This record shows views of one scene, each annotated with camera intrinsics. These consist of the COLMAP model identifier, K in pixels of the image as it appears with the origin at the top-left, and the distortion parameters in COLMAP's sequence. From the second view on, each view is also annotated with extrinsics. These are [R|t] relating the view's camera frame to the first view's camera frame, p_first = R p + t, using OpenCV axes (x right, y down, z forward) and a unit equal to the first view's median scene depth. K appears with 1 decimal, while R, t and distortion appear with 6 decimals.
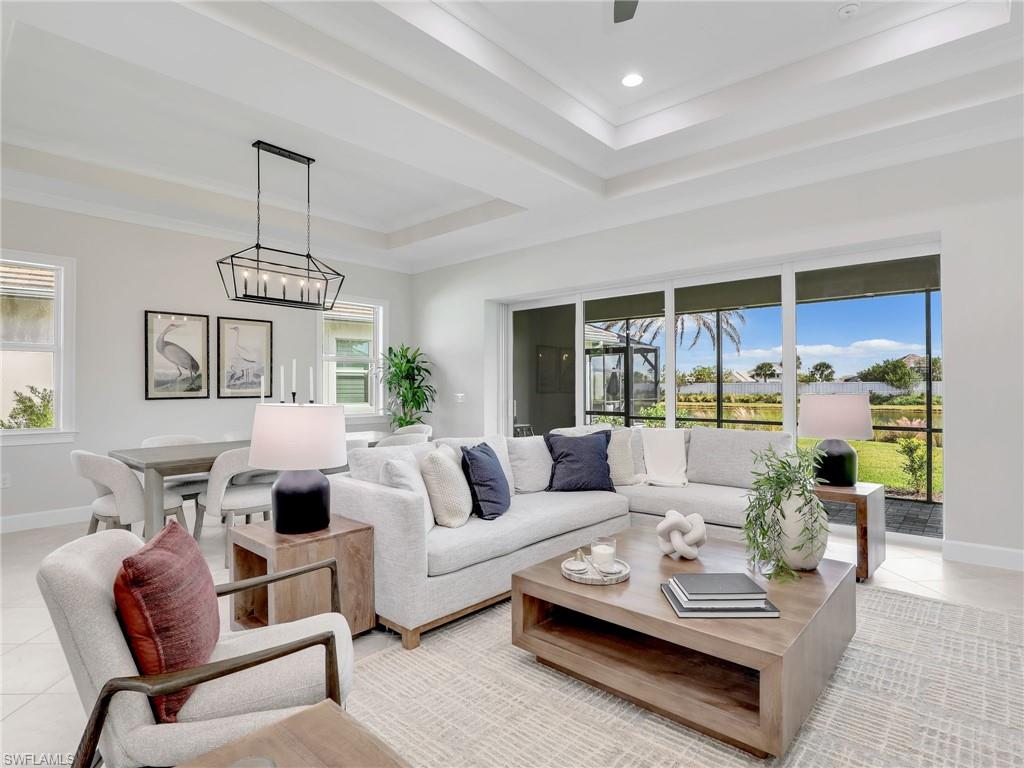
lens RADIAL K [[542.5, 0, 516.6], [0, 542.5, 385.4], [0, 0, 1]] dist [-0.037322, 0.005563]
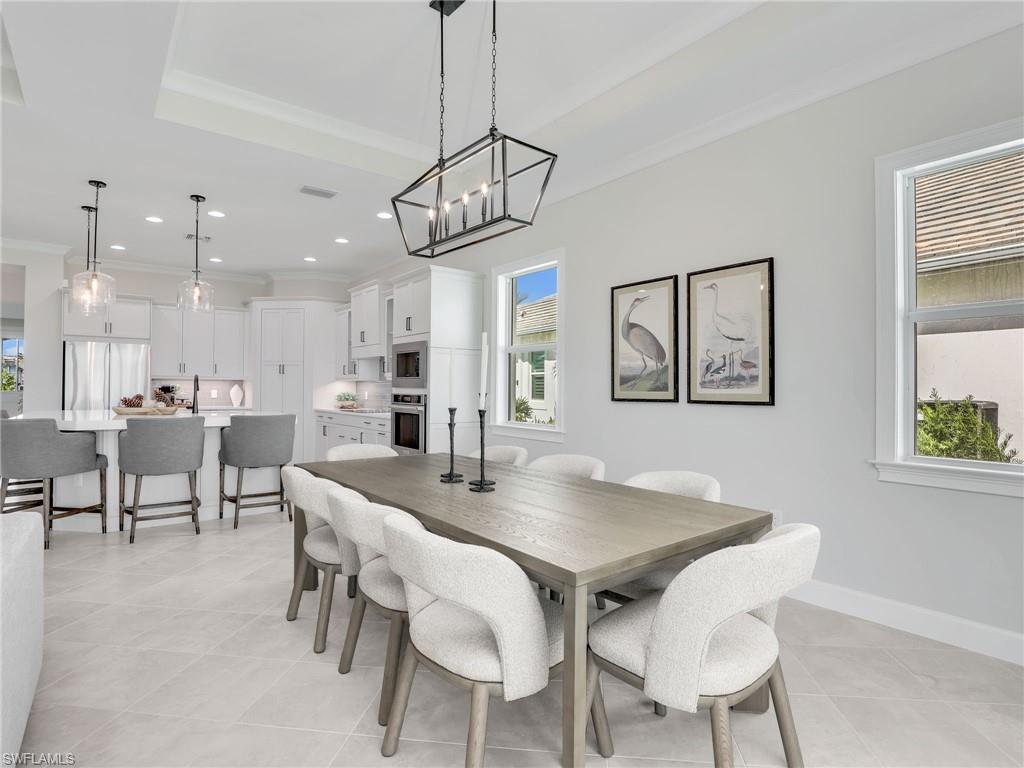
lens RADIAL K [[542.5, 0, 520.3], [0, 542.5, 382.7], [0, 0, 1]] dist [-0.037322, 0.005563]
pose [[-0.172509, -0.005437, -0.984993, 0.104090], [-0.001879, 0.999985, -0.005190, 0.004014], [0.985006, 0.000955, -0.172517, 0.926688]]
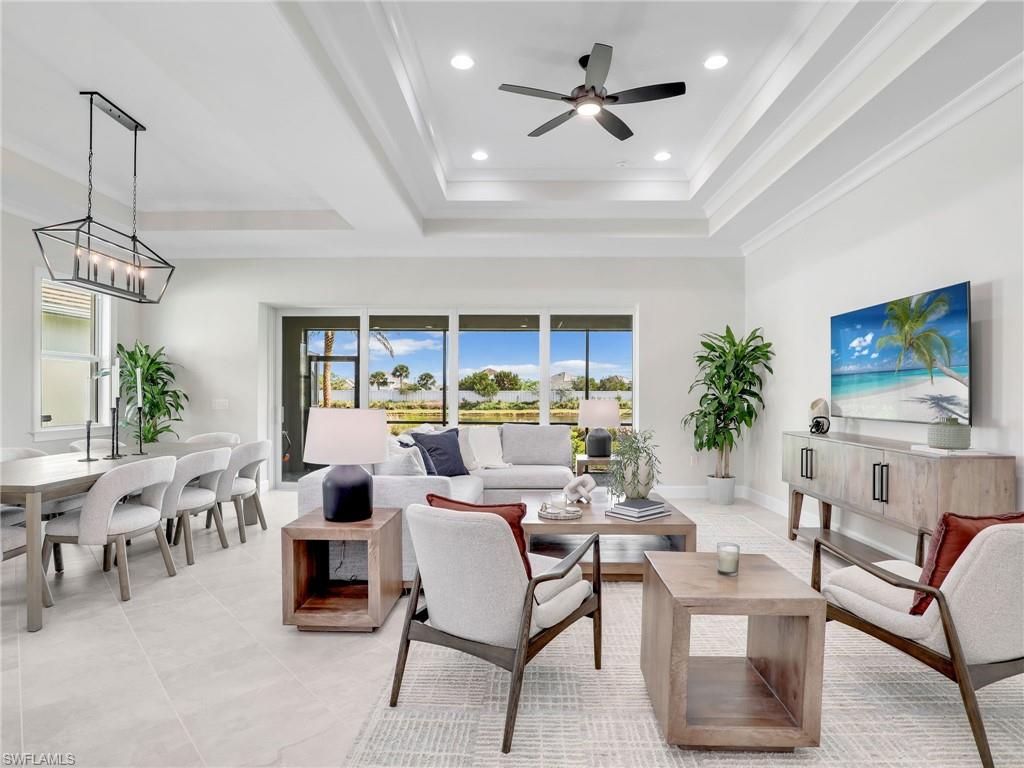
lens RADIAL K [[542.5, 0, 519.5], [0, 542.5, 394.9], [0, 0, 1]] dist [-0.037322, 0.005563]
pose [[0.759994, 0.006108, 0.649902, -0.387673], [-0.008980, 0.999959, 0.001103, 0.002077], [-0.649868, -0.006675, 0.760018, -0.034617]]
